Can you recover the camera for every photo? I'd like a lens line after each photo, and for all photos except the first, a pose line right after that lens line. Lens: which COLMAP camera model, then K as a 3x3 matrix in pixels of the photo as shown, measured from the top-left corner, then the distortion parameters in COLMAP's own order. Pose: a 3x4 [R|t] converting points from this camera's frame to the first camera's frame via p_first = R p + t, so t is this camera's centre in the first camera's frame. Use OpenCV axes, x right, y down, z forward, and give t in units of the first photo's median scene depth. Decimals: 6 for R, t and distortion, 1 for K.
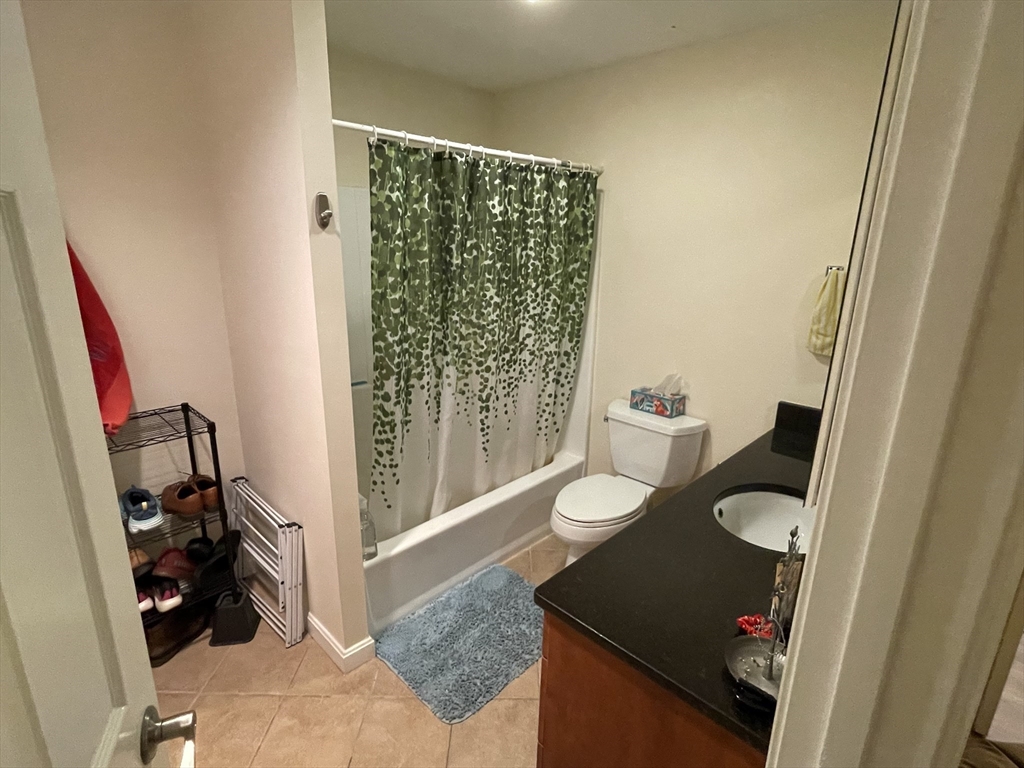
lens RADIAL K [[515.9, 0, 513.6], [0, 515.9, 384.2], [0, 0, 1]] dist [-0.017606, 0.005004]
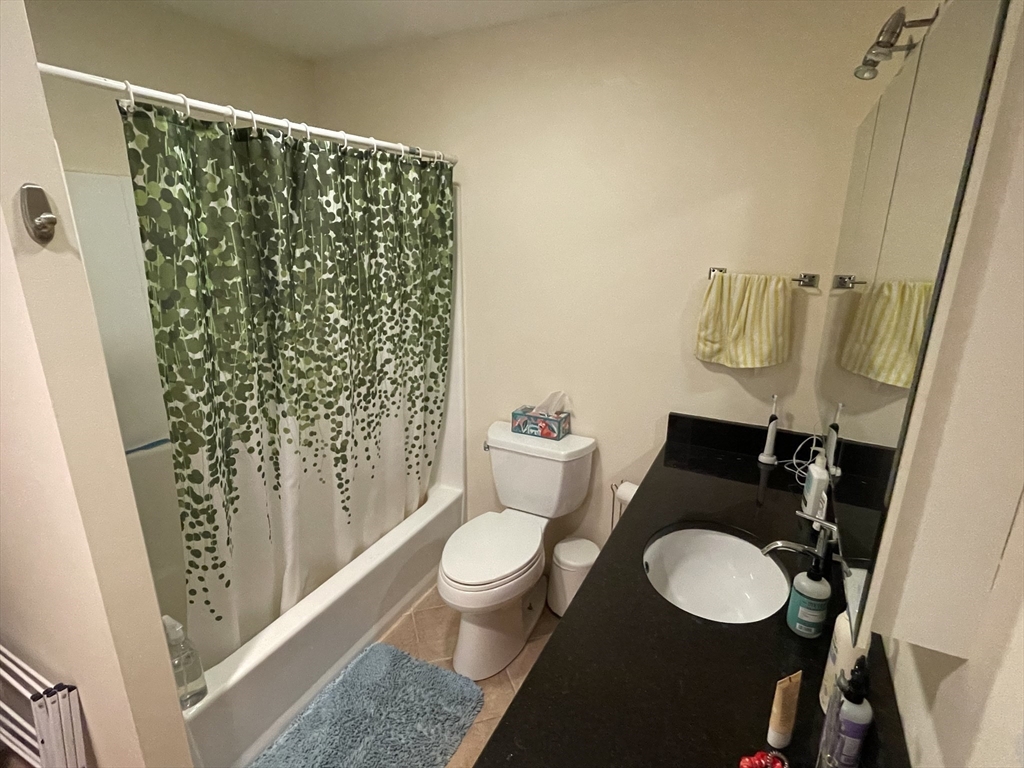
lens RADIAL K [[515.9, 0, 511.3], [0, 515.9, 383.8], [0, 0, 1]] dist [-0.017606, 0.005004]
pose [[0.956028, -0.093383, 0.278010, -0.015762], [0.089165, 0.995629, 0.027805, -0.073800], [-0.279391, -0.001794, 0.960176, 0.185132]]
